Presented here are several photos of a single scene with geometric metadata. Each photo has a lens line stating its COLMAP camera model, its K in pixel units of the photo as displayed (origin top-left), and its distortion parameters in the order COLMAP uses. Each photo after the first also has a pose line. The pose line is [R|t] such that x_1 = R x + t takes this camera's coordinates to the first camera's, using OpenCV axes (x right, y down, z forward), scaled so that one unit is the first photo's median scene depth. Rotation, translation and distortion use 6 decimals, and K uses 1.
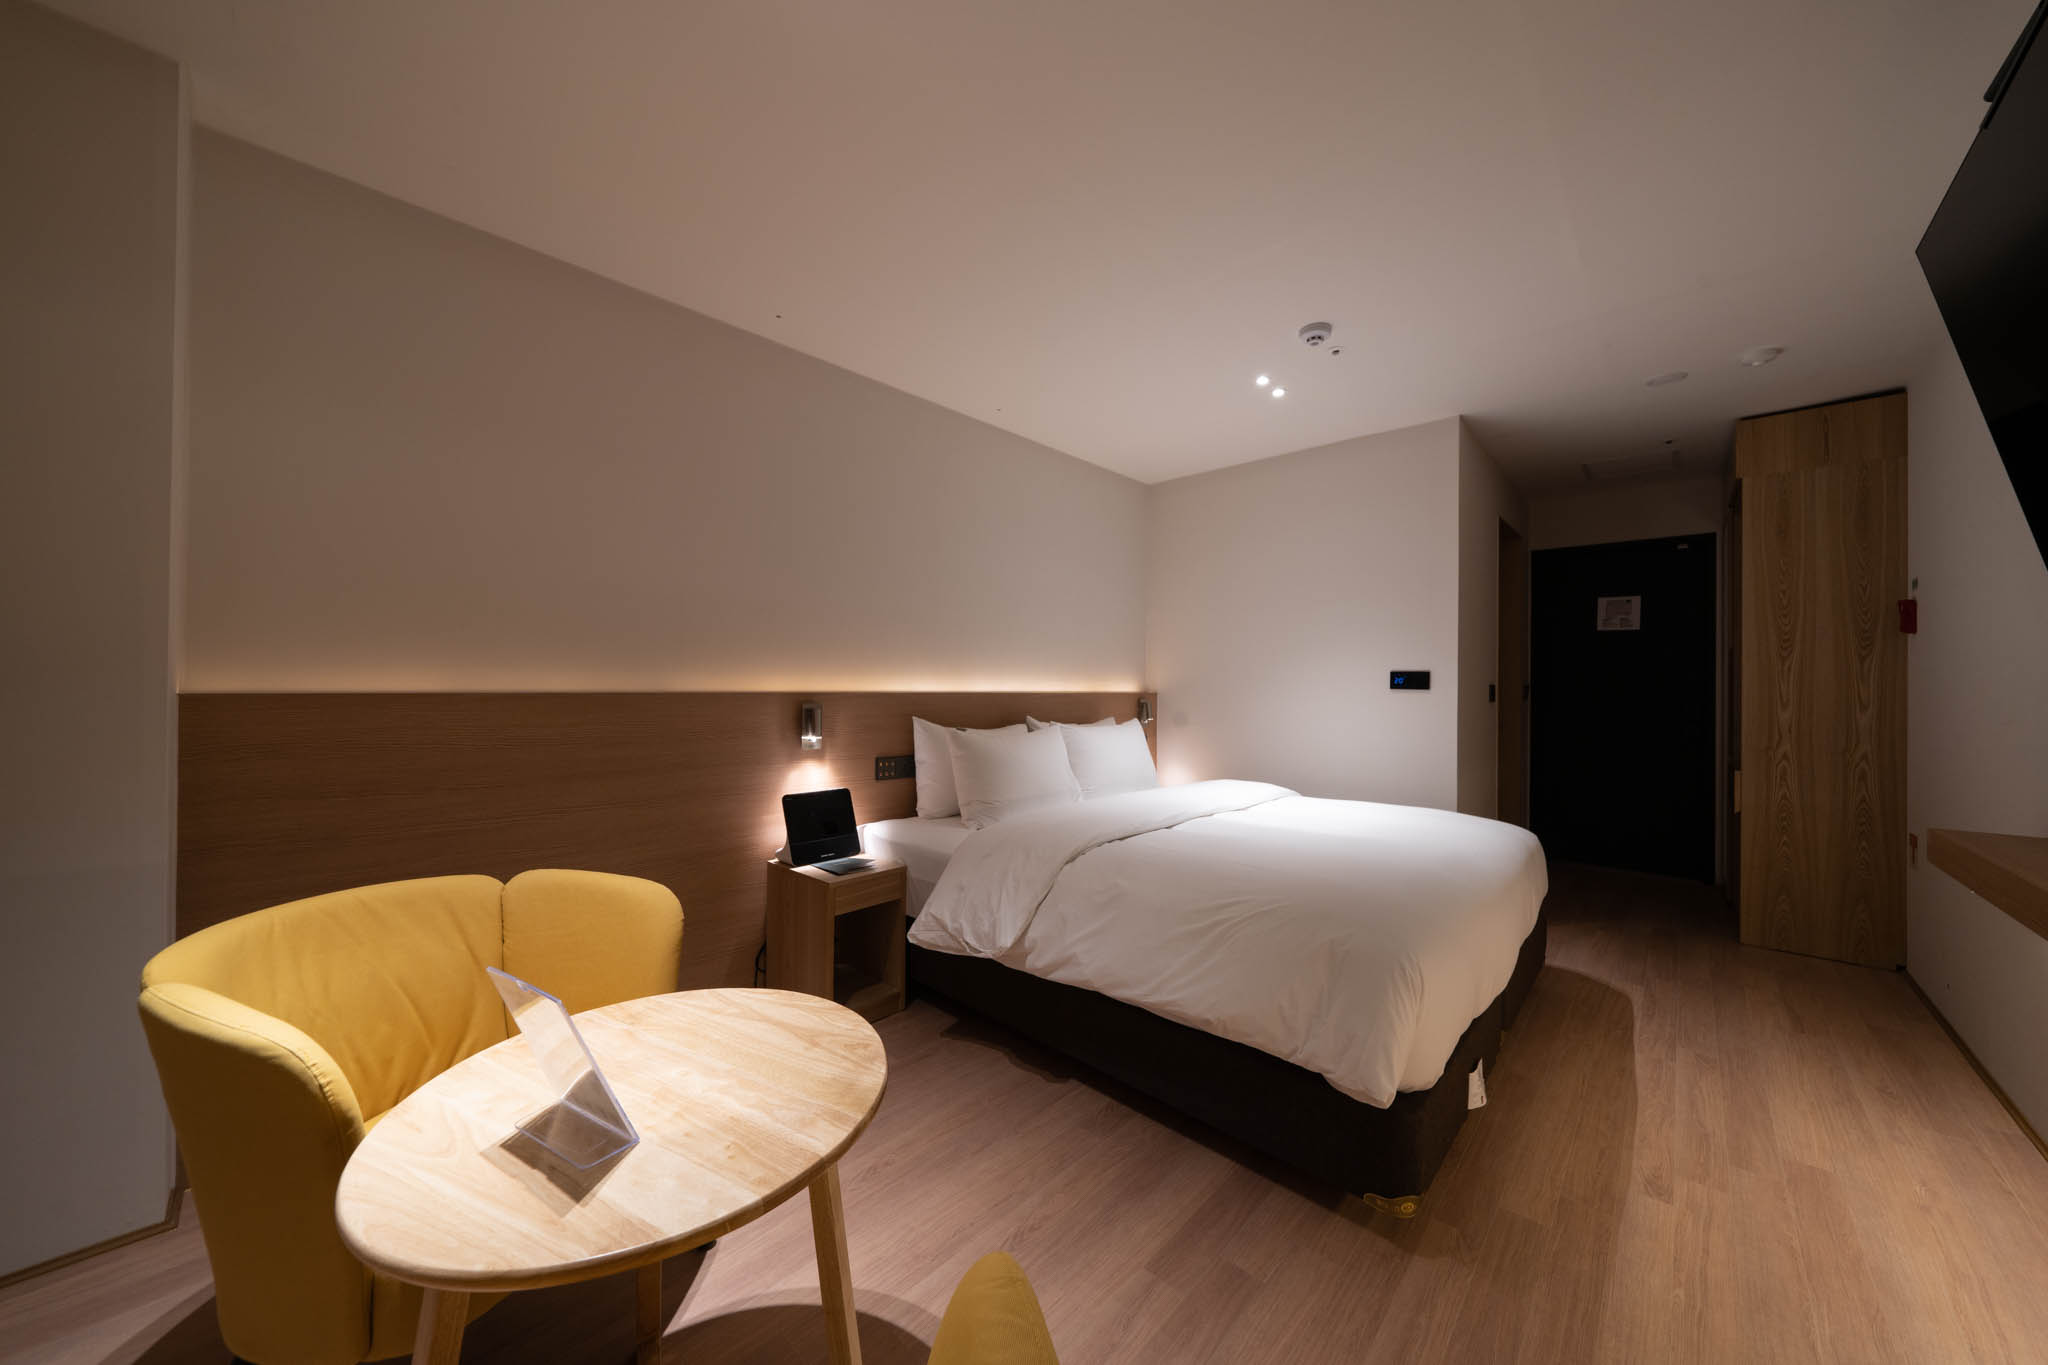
lens RADIAL K [[710.7, 0, 1035.4], [0, 710.7, 685.3], [0, 0, 1]] dist [-0.001561, 0.000122]
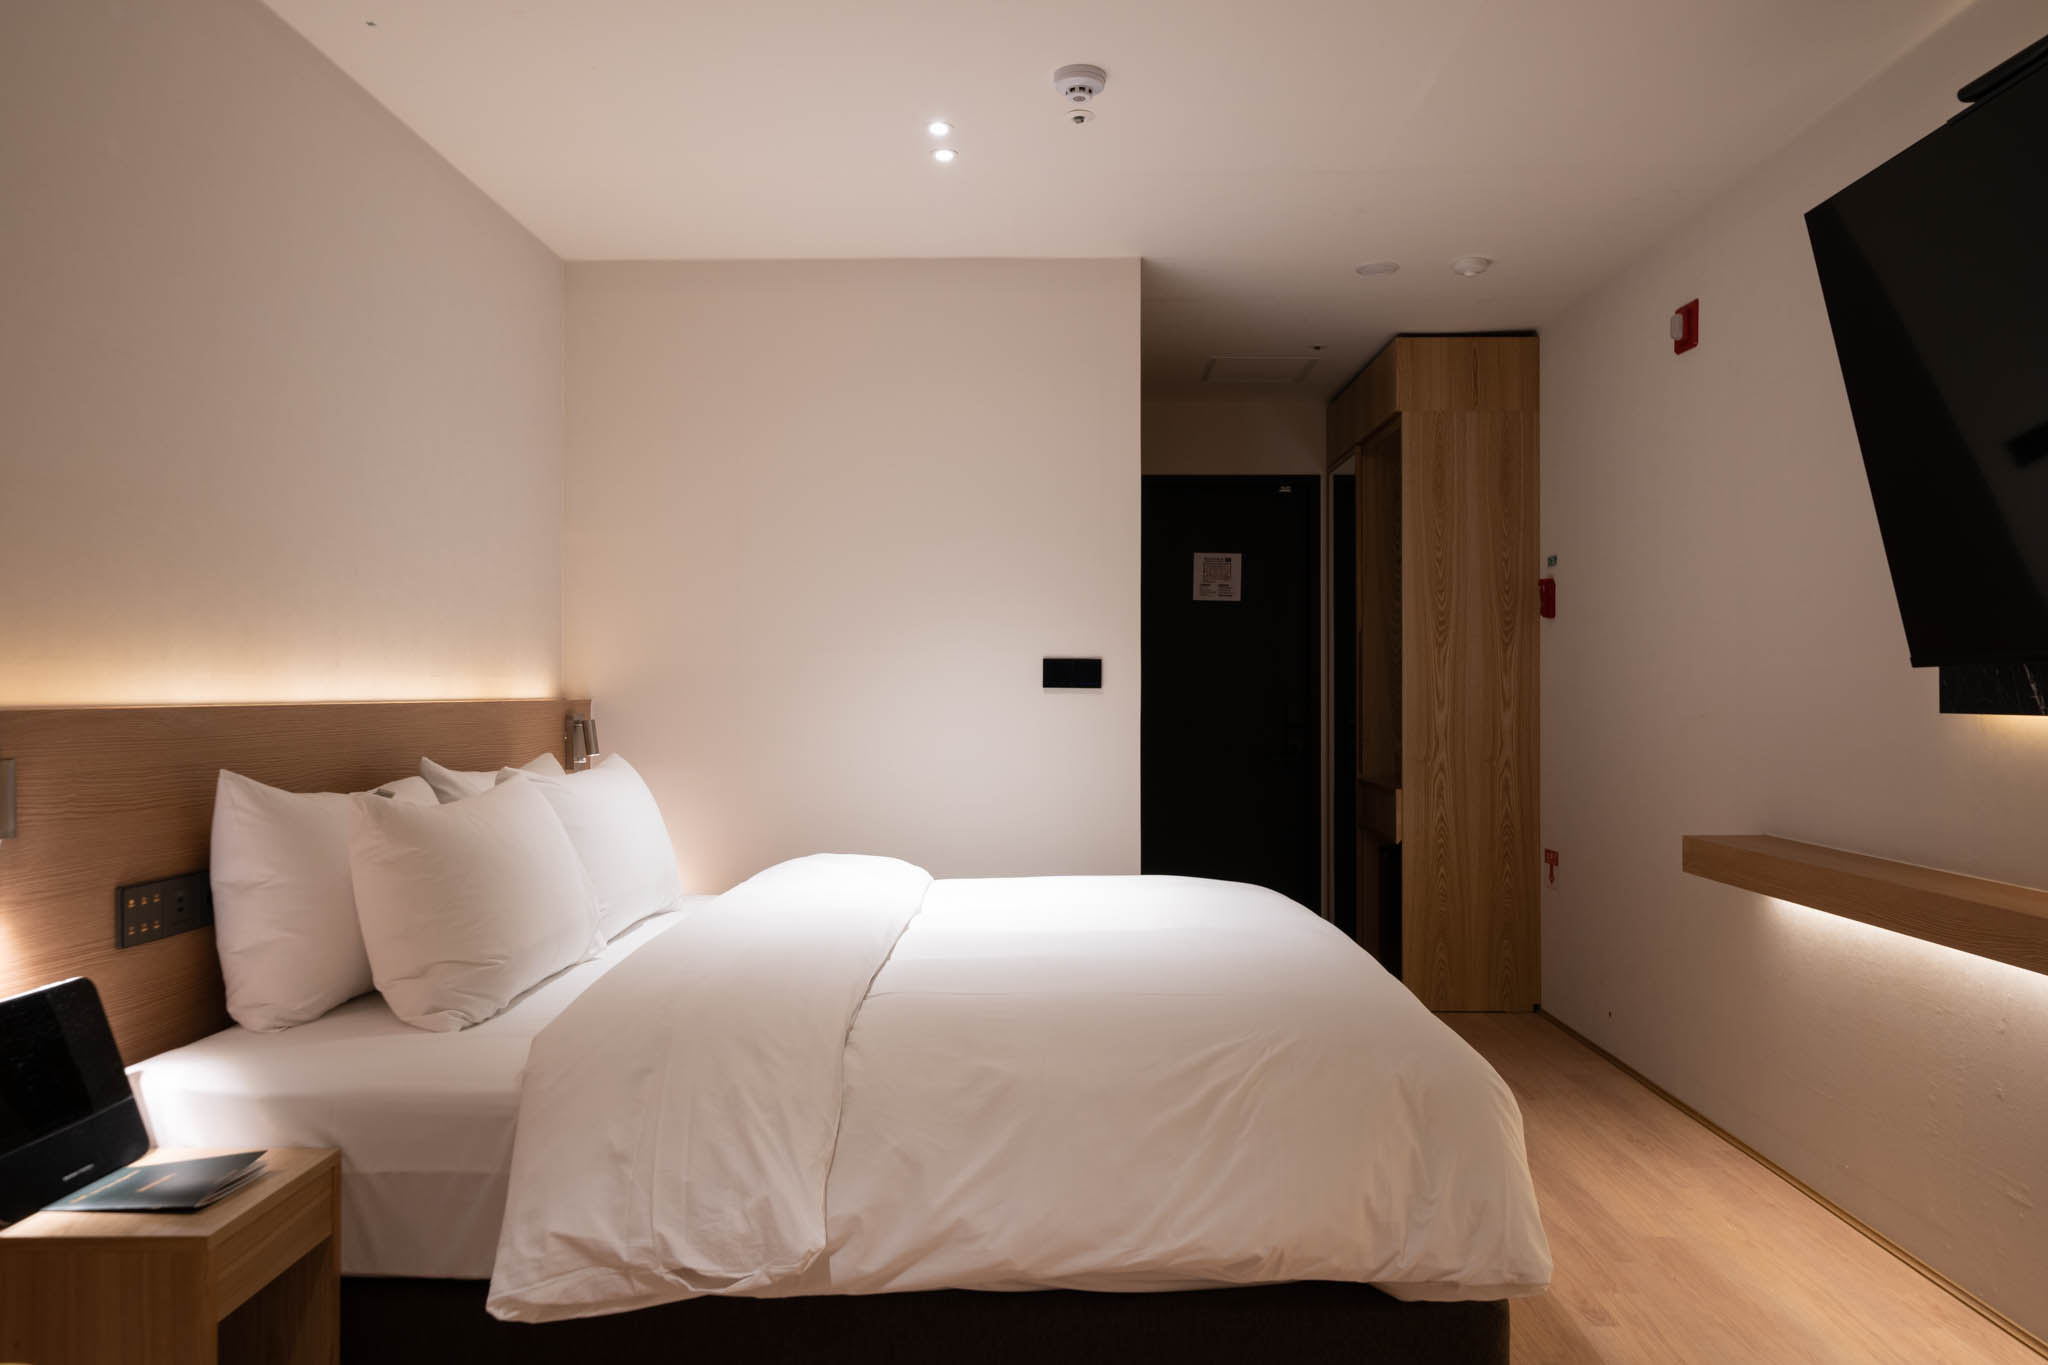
lens RADIAL K [[1393.6, 0, 1058.7], [0, 1393.6, 683.6], [0, 0, 1]] dist [0.002479, 0.000162]
pose [[0.739850, -0.006527, 0.672740, -0.340850], [0.005850, 0.999978, 0.003268, -0.002041], [-0.672747, 0.001518, 0.739871, 0.139330]]
